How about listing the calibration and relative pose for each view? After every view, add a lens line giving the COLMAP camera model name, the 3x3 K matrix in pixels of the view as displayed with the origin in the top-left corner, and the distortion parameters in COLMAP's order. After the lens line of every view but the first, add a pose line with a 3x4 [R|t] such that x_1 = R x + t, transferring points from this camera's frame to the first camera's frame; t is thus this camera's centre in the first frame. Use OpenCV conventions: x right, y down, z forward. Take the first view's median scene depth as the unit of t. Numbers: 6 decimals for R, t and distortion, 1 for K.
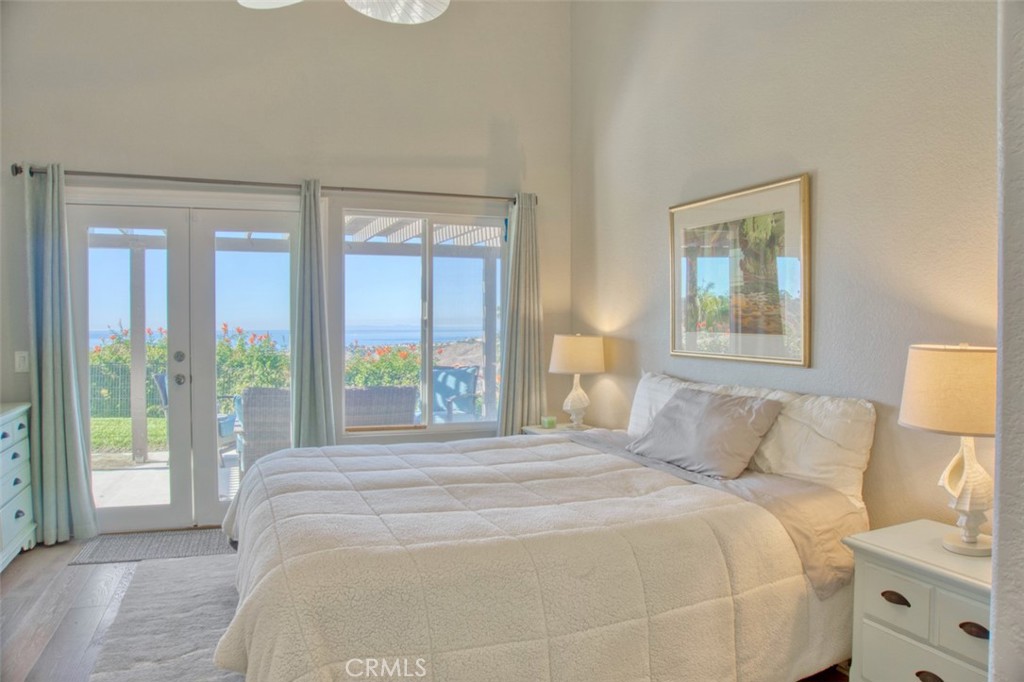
lens RADIAL K [[686.6, 0, 514.8], [0, 686.6, 336.0], [0, 0, 1]] dist [-0.149772, 0.057405]
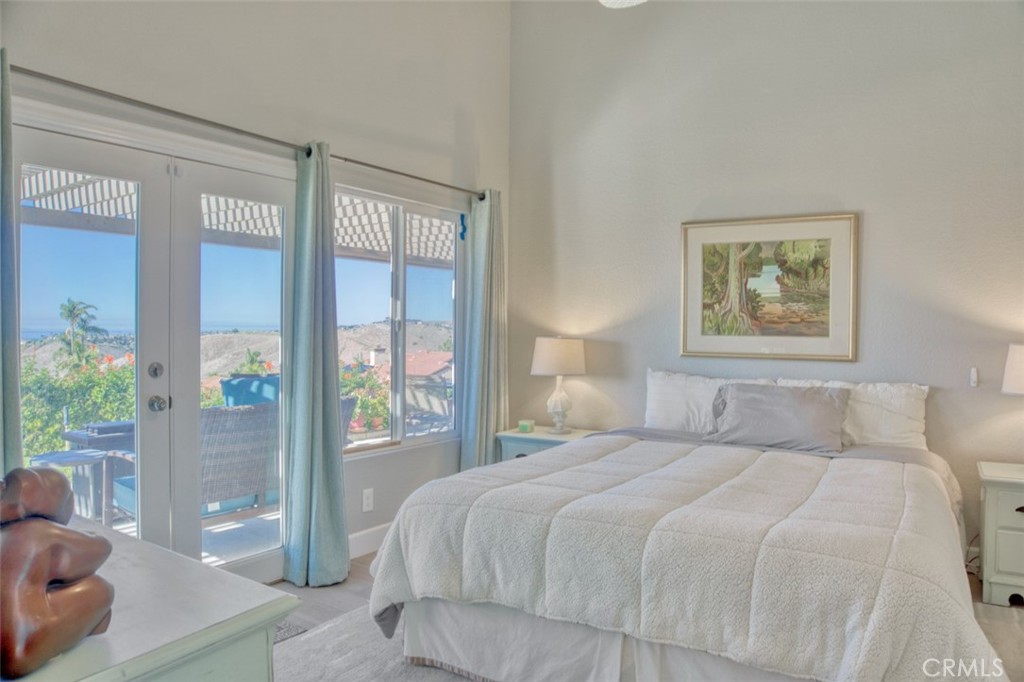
lens RADIAL K [[686.6, 0, 514.8], [0, 686.6, 336.0], [0, 0, 1]] dist [-0.149772, 0.057405]
pose [[0.815893, -0.001665, 0.578201, -0.744837], [0.002758, 0.999996, -0.001013, -0.003653], [-0.578196, 0.002421, 0.815894, 0.287190]]
